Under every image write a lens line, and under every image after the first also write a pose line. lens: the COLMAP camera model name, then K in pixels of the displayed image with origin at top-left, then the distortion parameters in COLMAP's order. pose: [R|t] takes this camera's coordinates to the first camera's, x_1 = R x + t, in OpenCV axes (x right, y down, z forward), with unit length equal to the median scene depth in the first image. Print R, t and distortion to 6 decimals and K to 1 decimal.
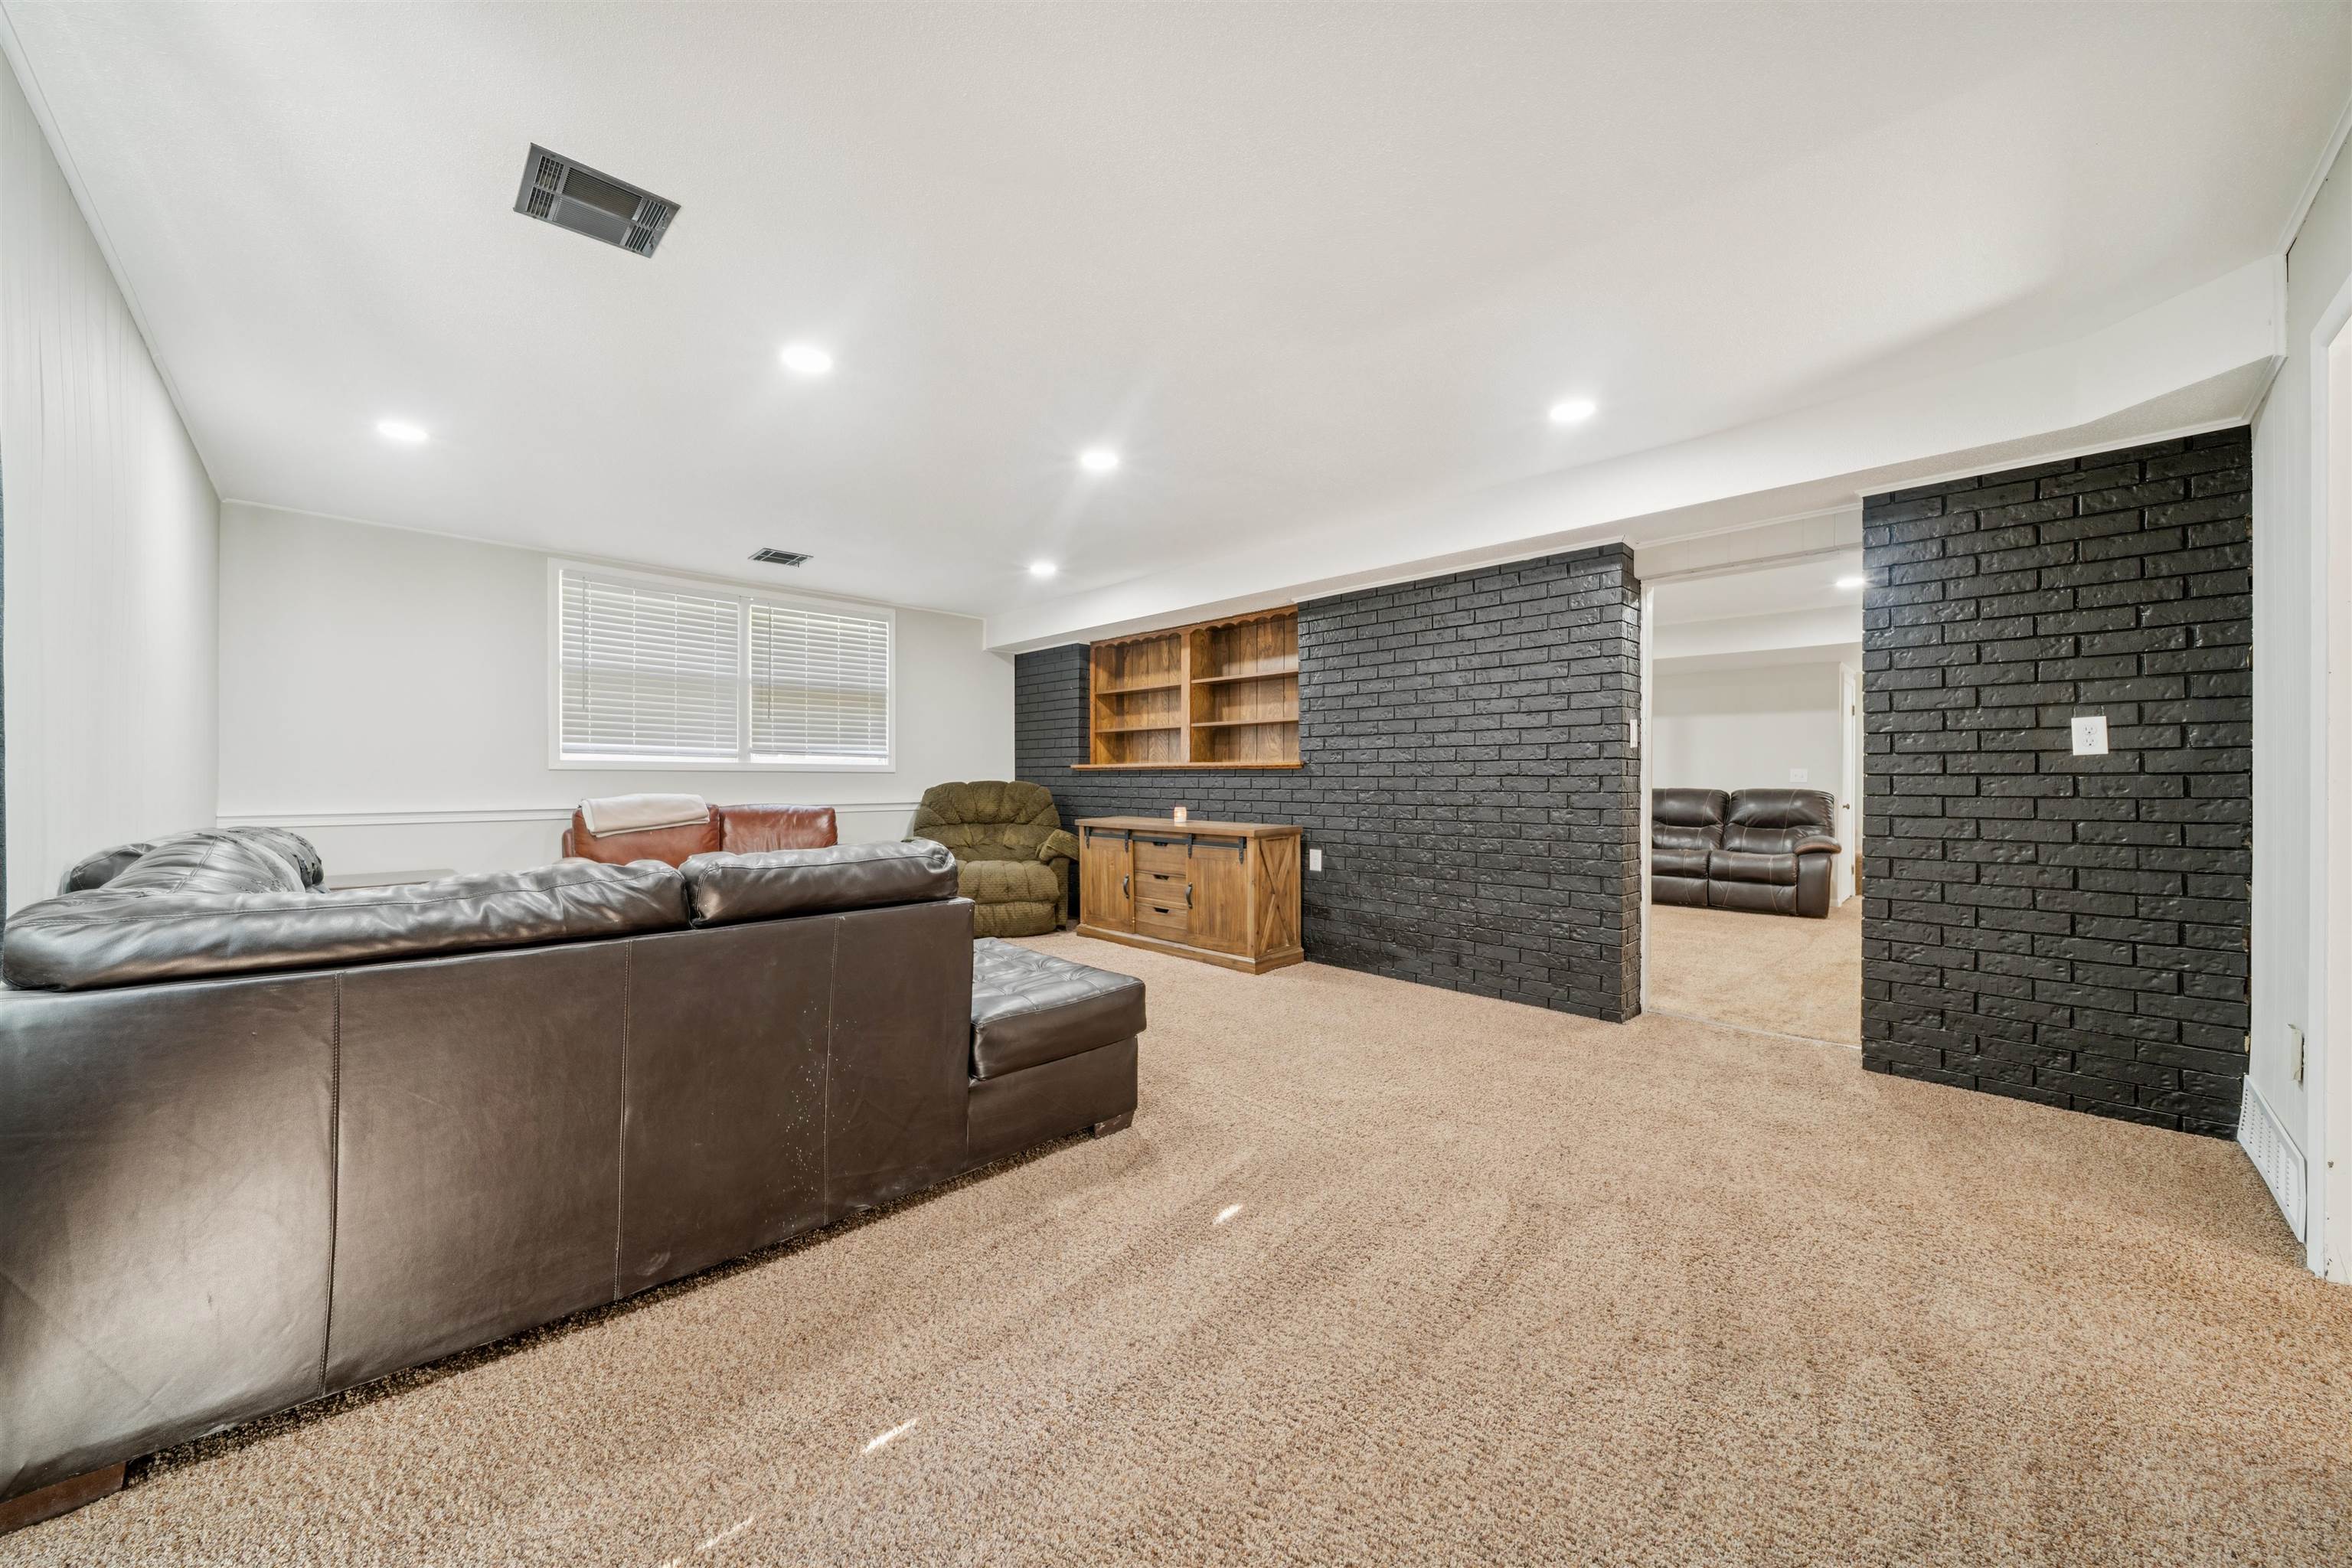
lens RADIAL K [[863.2, 0, 1148.5], [0, 863.2, 783.1], [0, 0, 1]] dist [-0.014577, -0.000142]
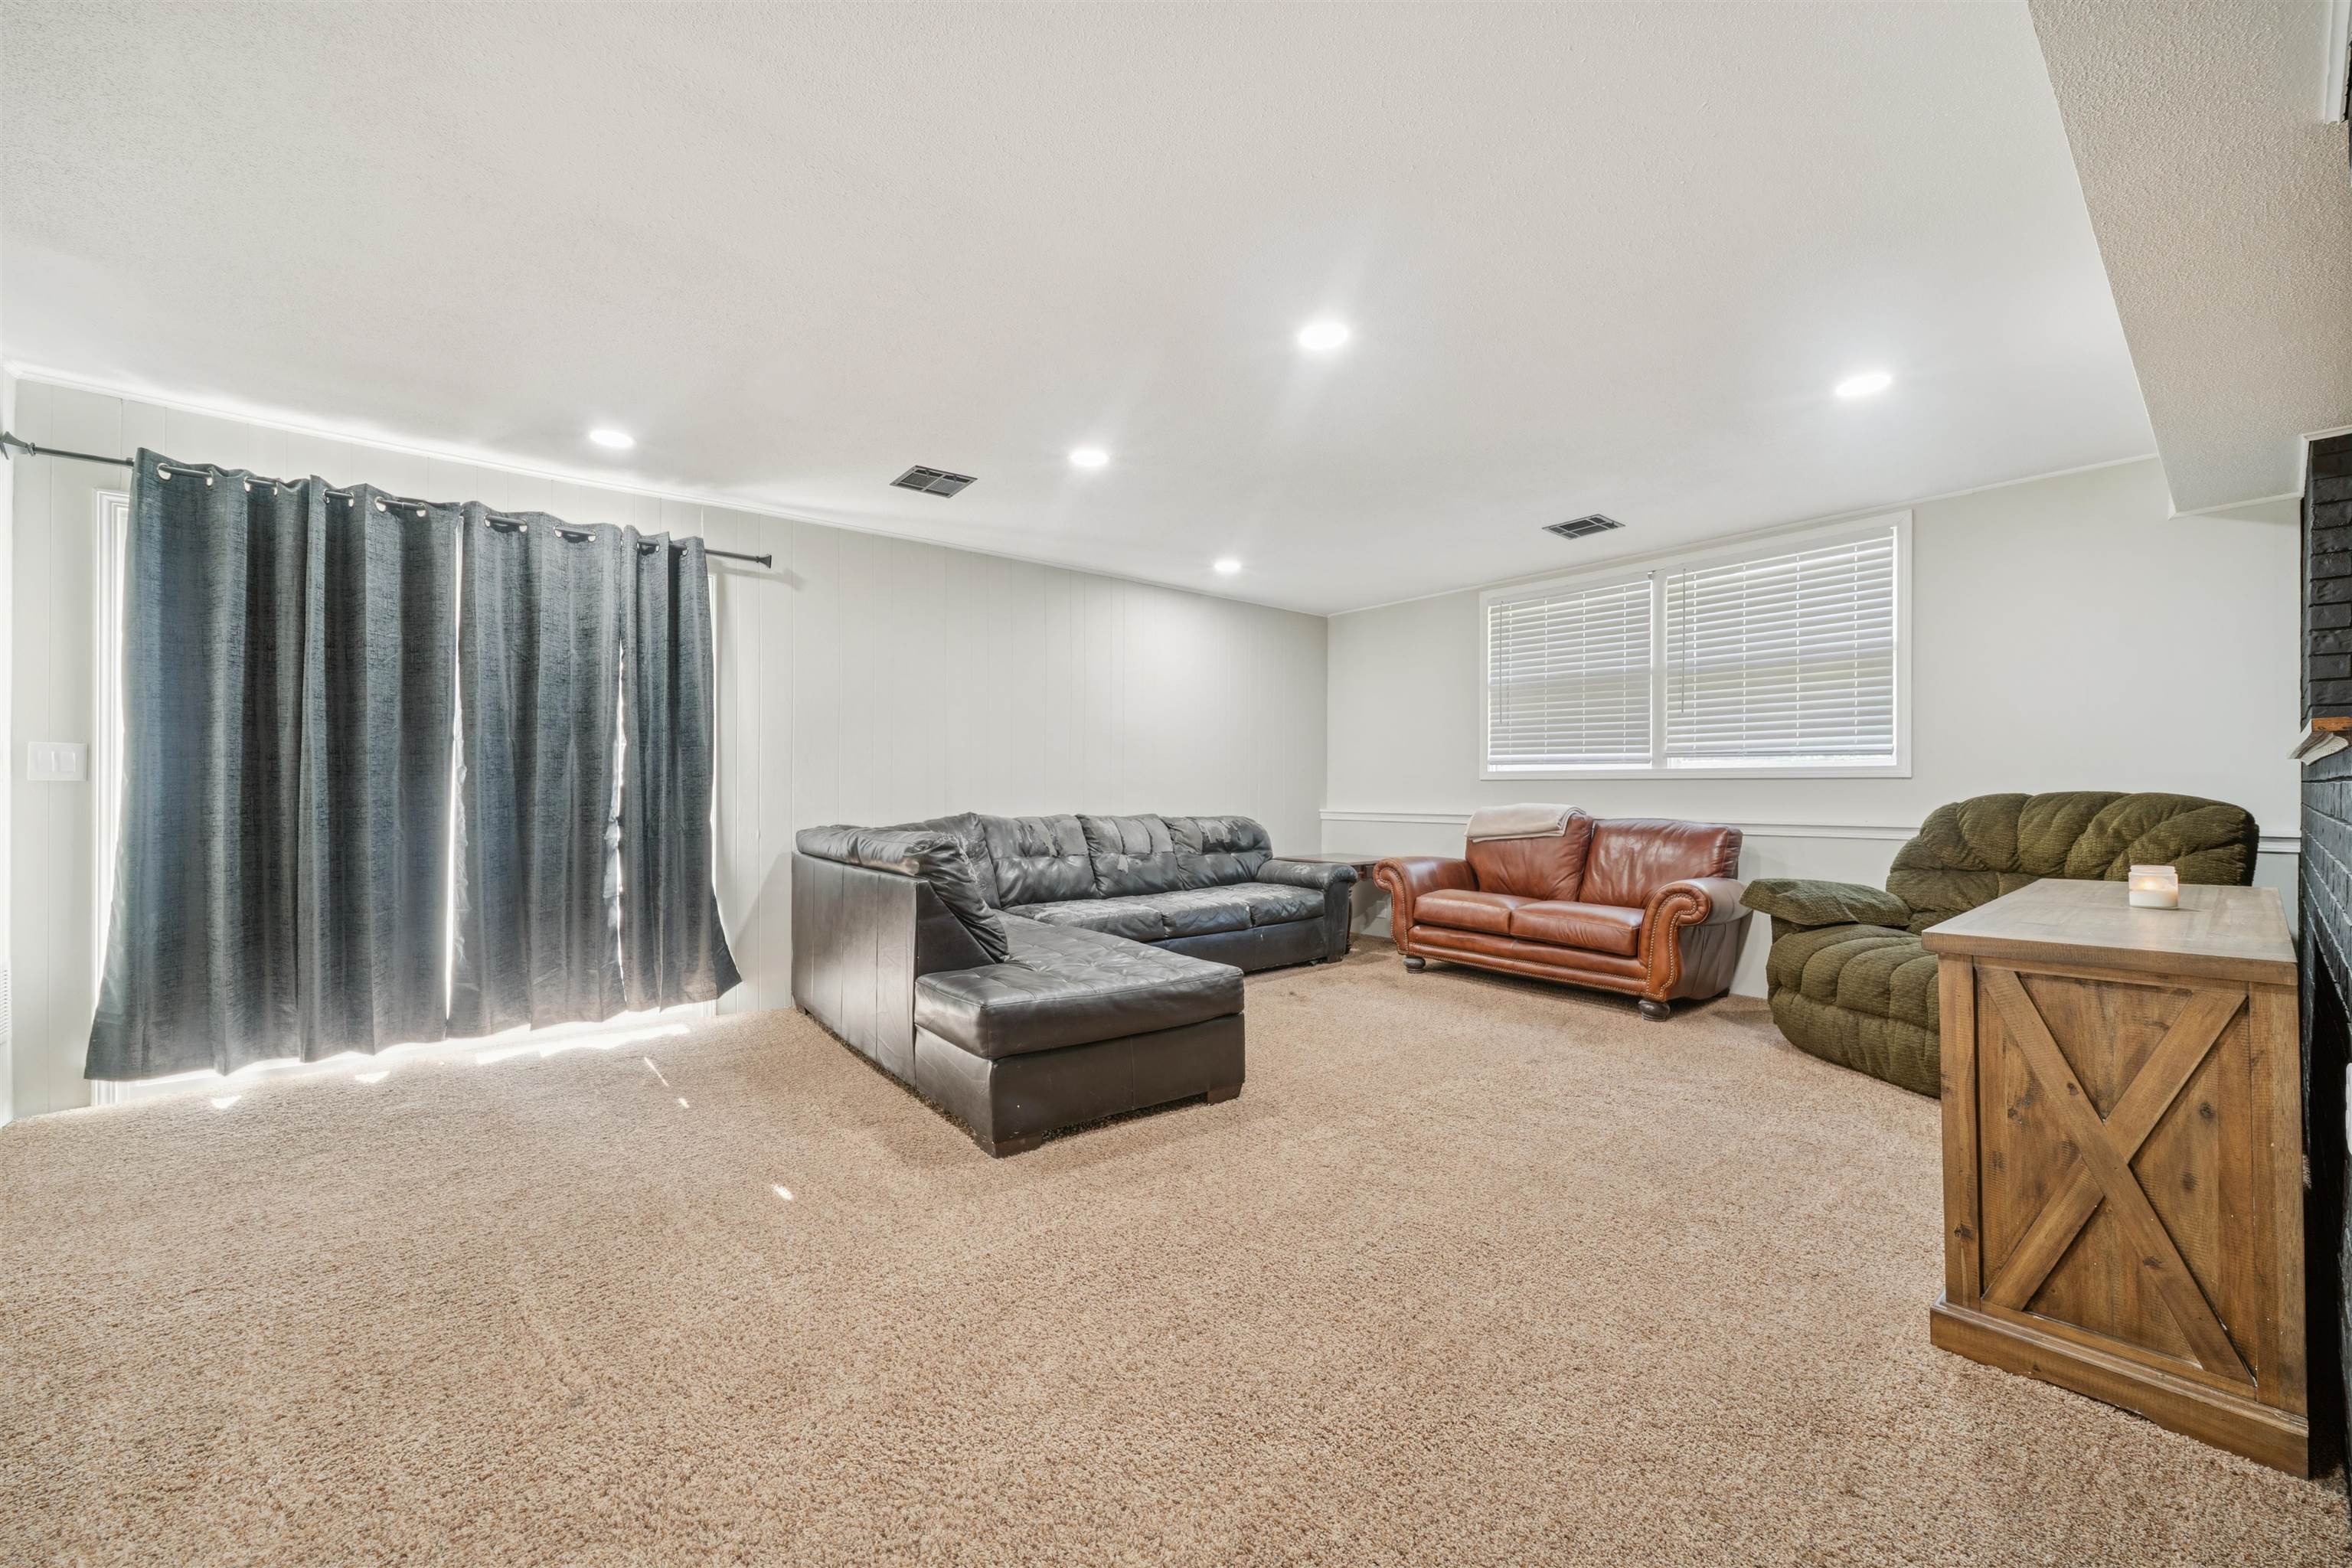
lens RADIAL K [[863.2, 0, 1148.5], [0, 863.2, 783.1], [0, 0, 1]] dist [-0.014577, -0.000142]
pose [[-0.131944, -0.010339, -0.991203, 0.463966], [-0.009093, 0.999916, -0.009220, 0.002787], [0.991215, 0.007797, -0.132027, 0.679435]]
